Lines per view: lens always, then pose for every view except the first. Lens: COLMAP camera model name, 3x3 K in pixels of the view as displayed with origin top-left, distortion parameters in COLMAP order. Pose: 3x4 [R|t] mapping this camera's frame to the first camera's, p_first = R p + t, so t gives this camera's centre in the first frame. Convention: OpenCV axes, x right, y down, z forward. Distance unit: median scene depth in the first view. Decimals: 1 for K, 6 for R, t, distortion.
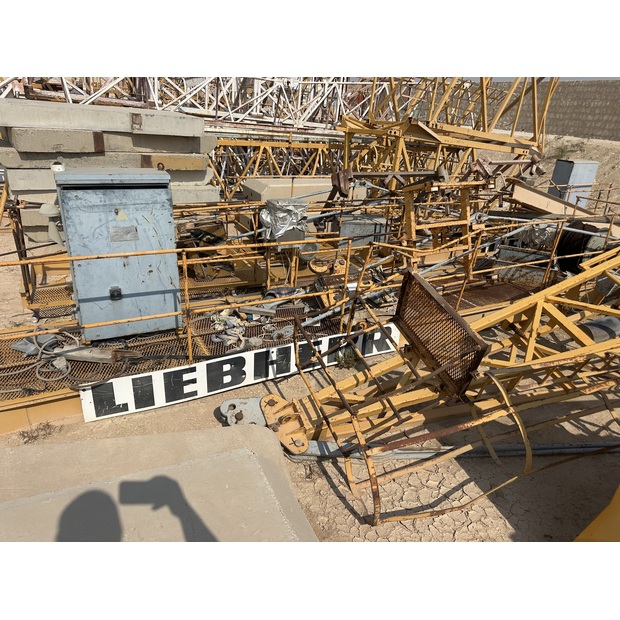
lens RADIAL K [[438.8, 0, 328.9], [0, 438.8, 309.8], [0, 0, 1]] dist [0.100241, -0.122334]
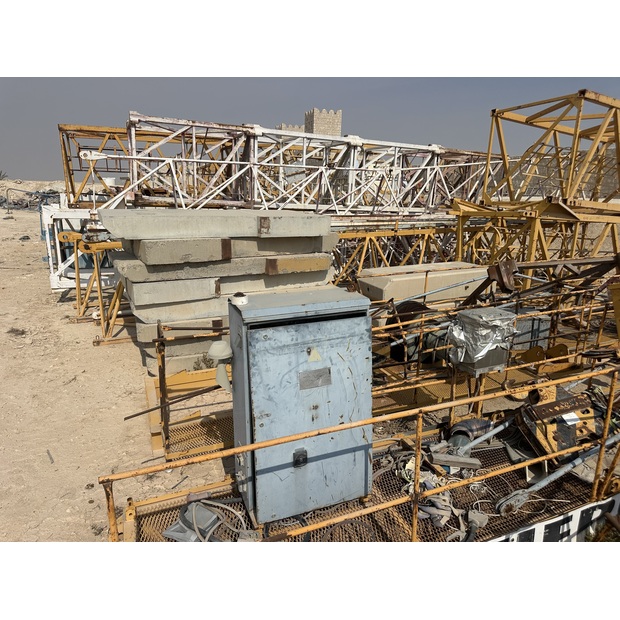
lens RADIAL K [[438.8, 0, 328.9], [0, 438.8, 309.8], [0, 0, 1]] dist [0.100241, -0.122334]
pose [[0.992546, -0.042282, -0.114305, -0.207191], [0.023026, 0.986058, -0.164802, -0.096625], [0.119679, 0.160941, 0.979681, 0.150903]]
